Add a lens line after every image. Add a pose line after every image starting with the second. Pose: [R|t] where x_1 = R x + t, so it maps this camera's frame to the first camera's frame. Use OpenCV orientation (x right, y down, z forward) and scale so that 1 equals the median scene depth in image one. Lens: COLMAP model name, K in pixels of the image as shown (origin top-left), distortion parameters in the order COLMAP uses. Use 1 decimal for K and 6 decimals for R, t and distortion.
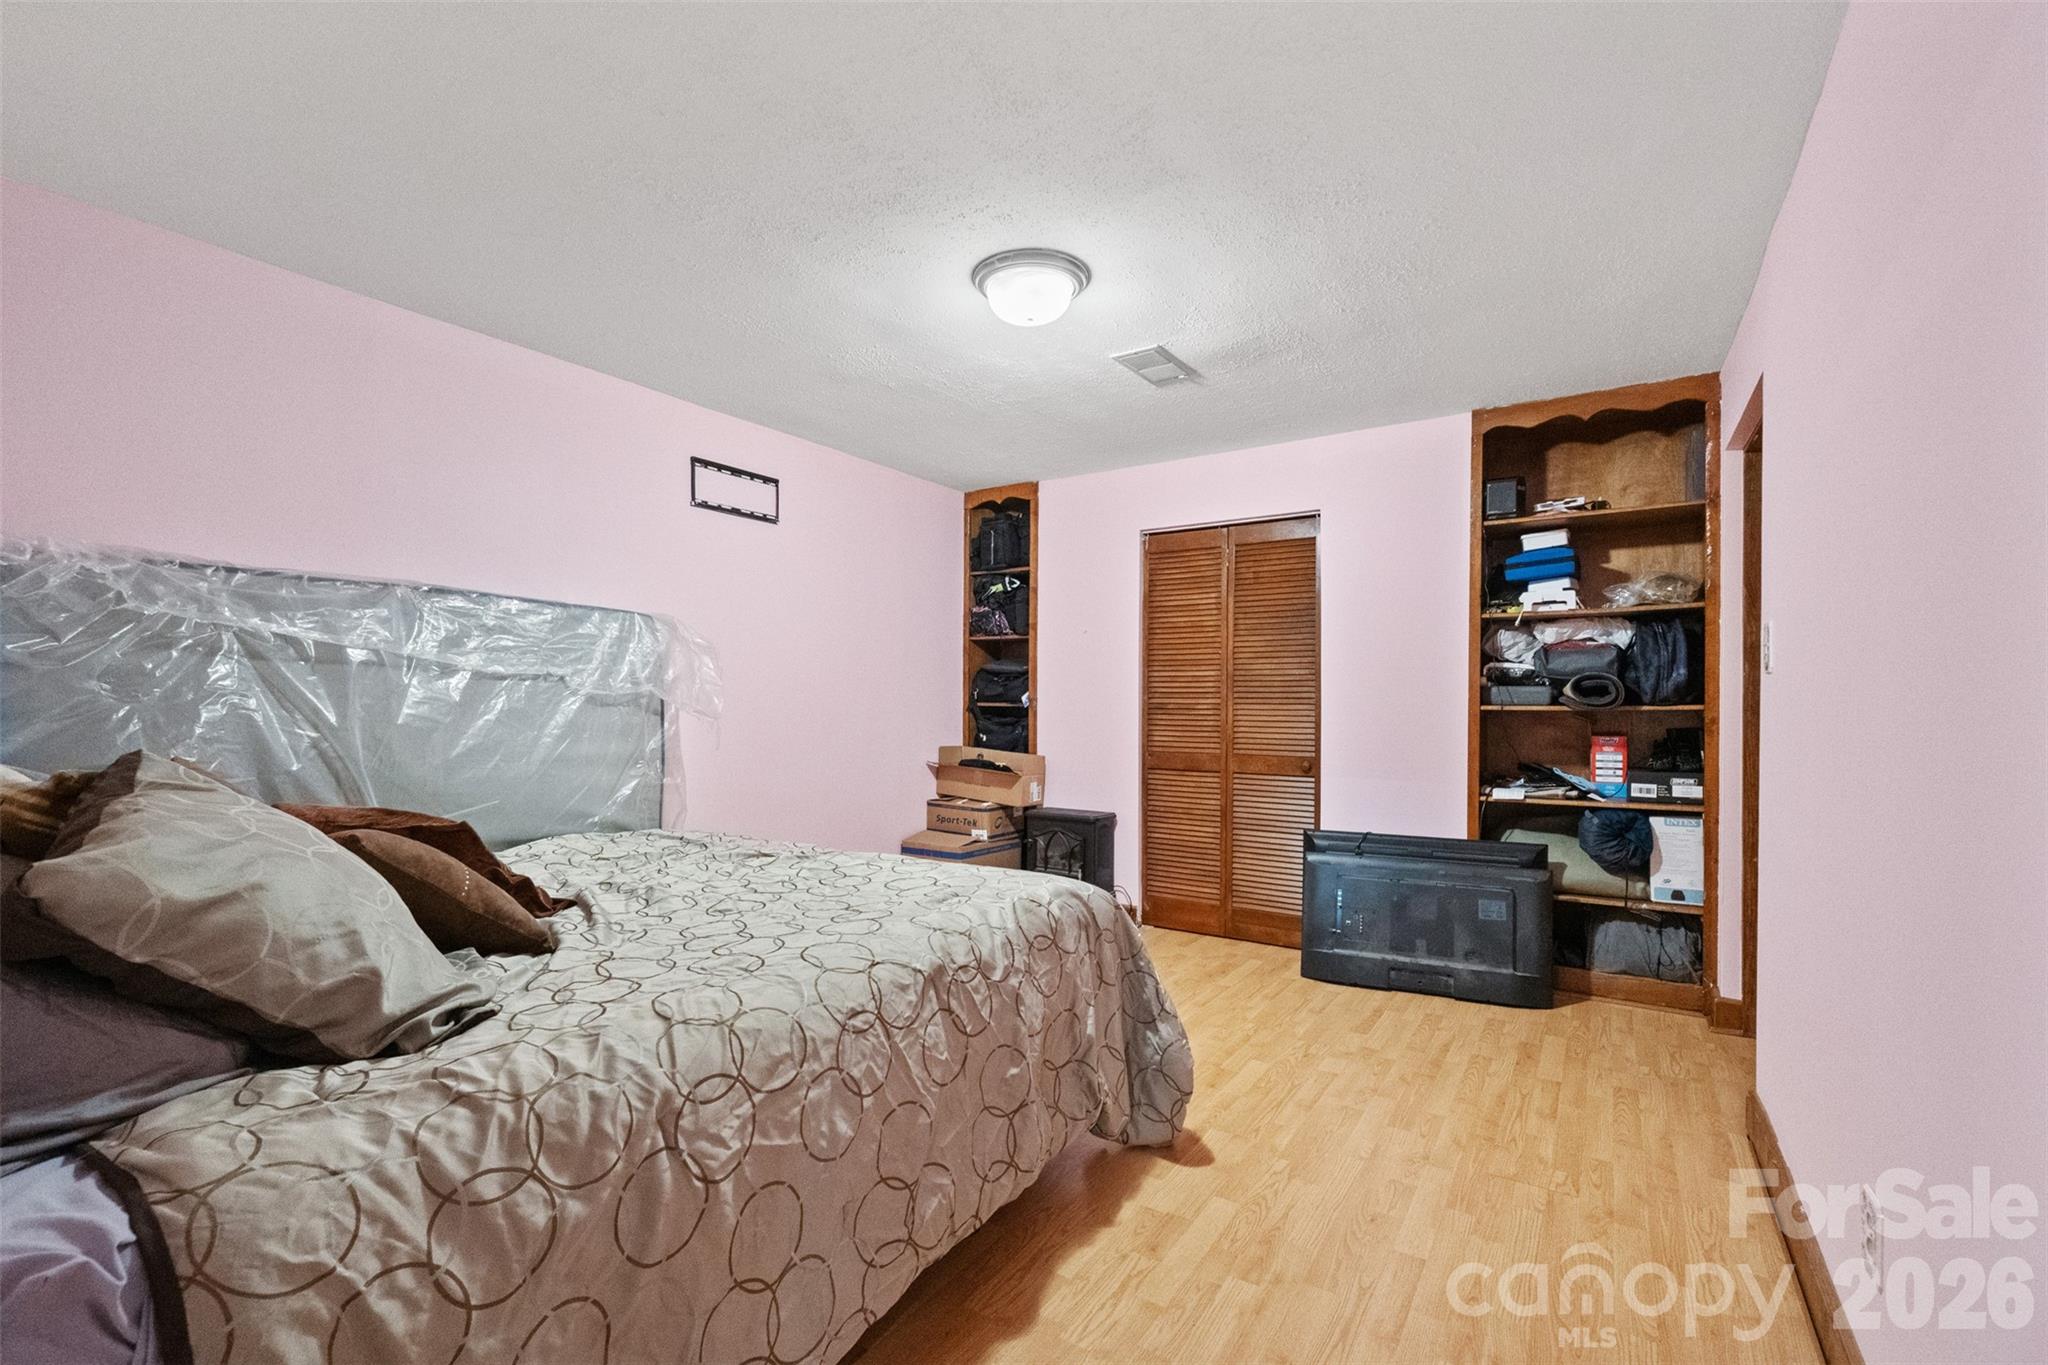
lens RADIAL K [[885.4, 0, 1022.3], [0, 885.4, 721.8], [0, 0, 1]] dist [-0.000386, 0.000165]
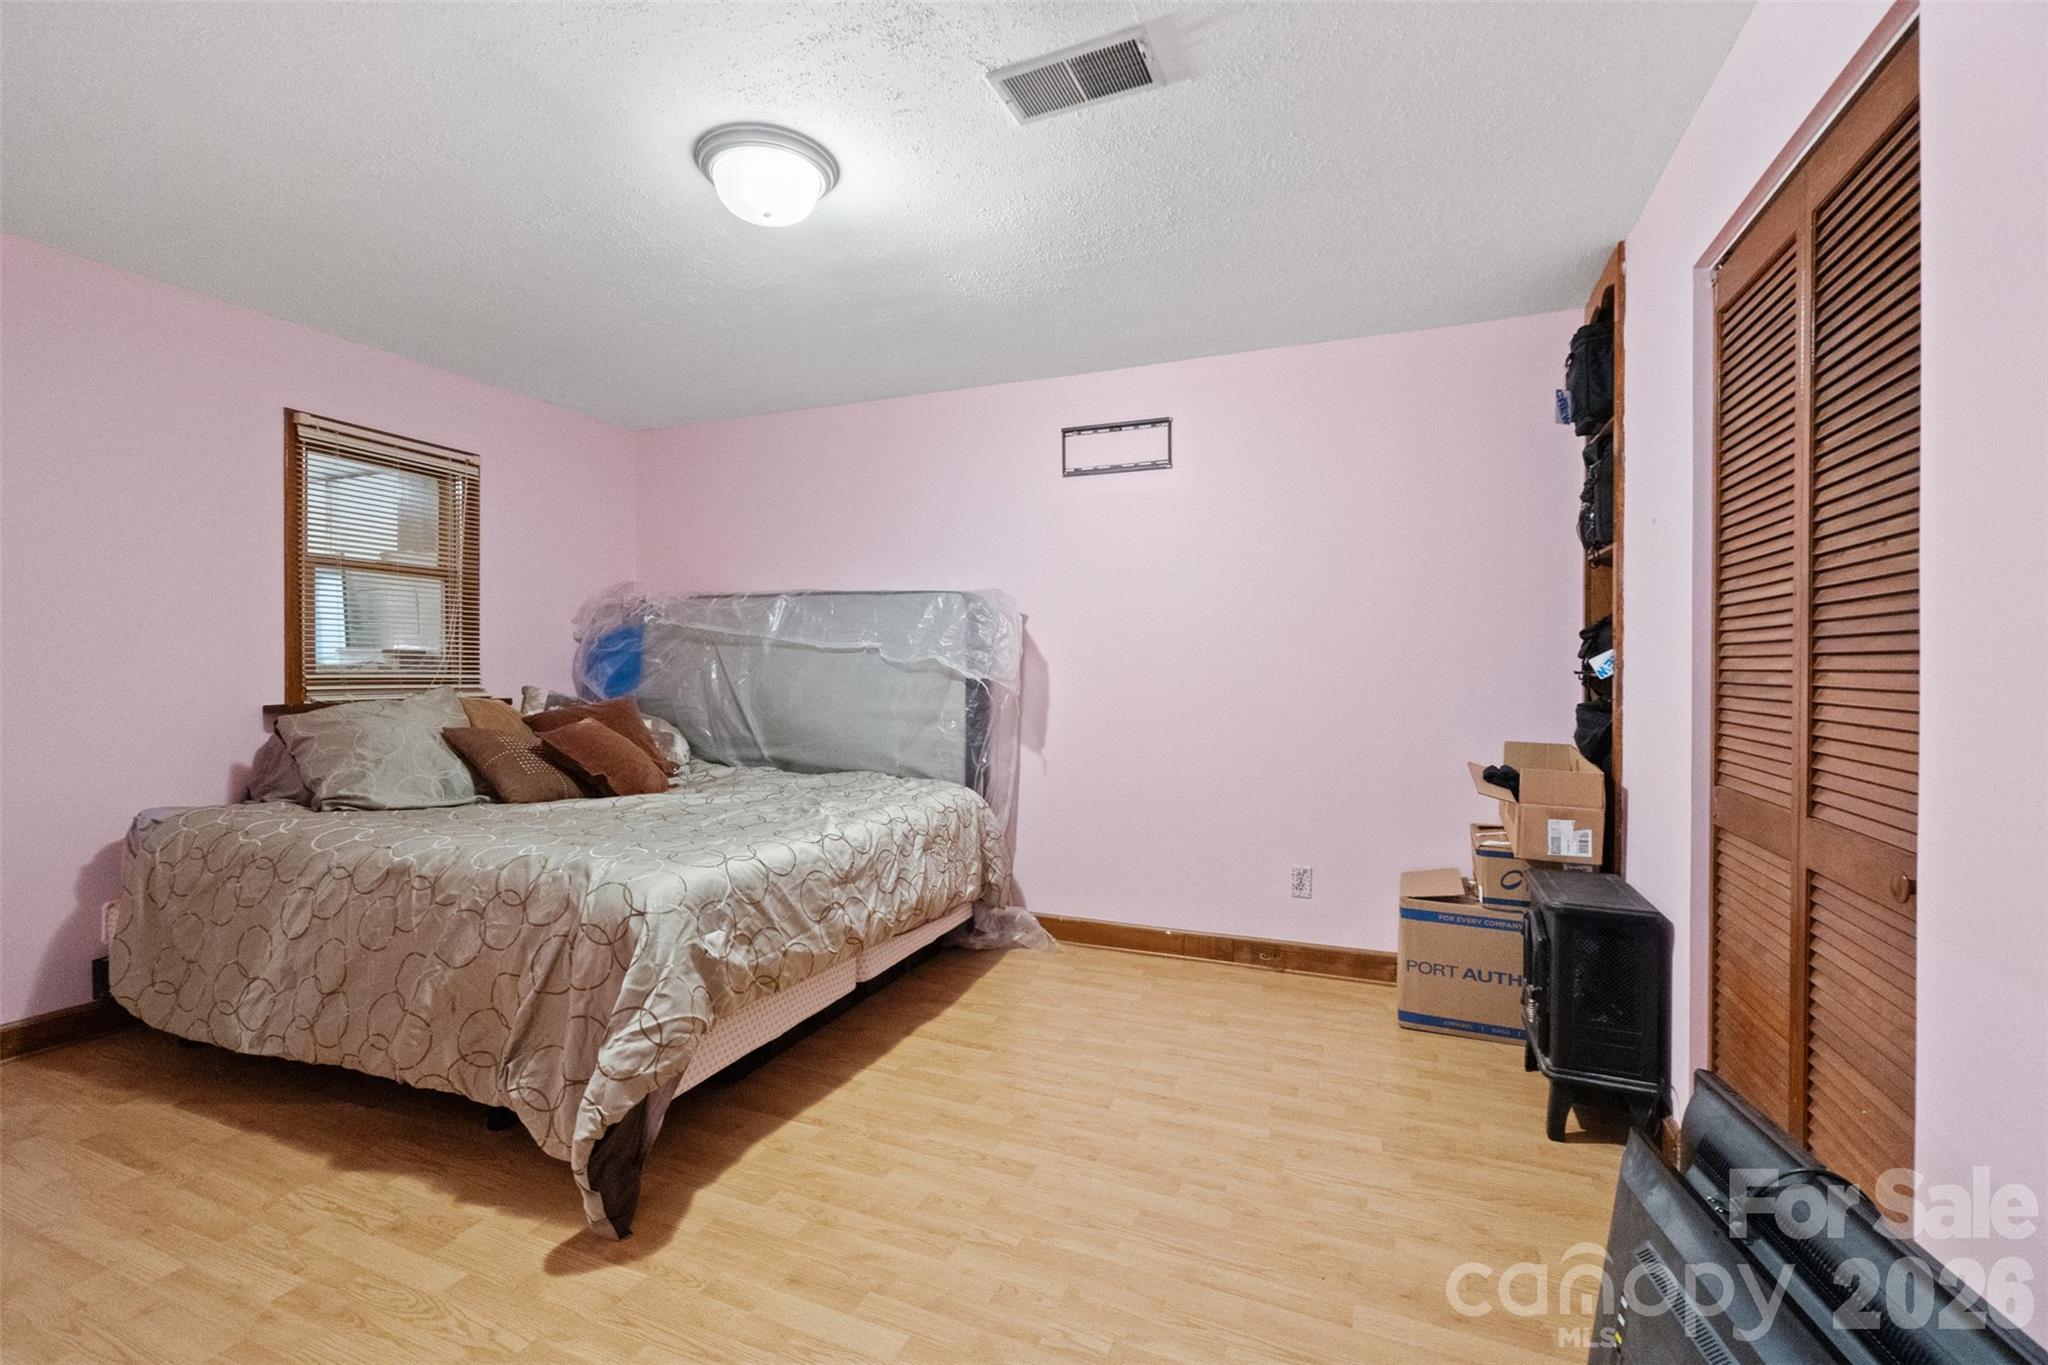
lens RADIAL K [[895.4, 0, 1024.0], [0, 895.4, 682.5], [0, 0, 1]] dist [-0.006981, 0.000668]
pose [[0.190912, 0.009863, -0.981558, 0.619788], [-0.026021, 0.999649, 0.004984, -0.010564], [0.981262, 0.024590, 0.191101, 0.746384]]
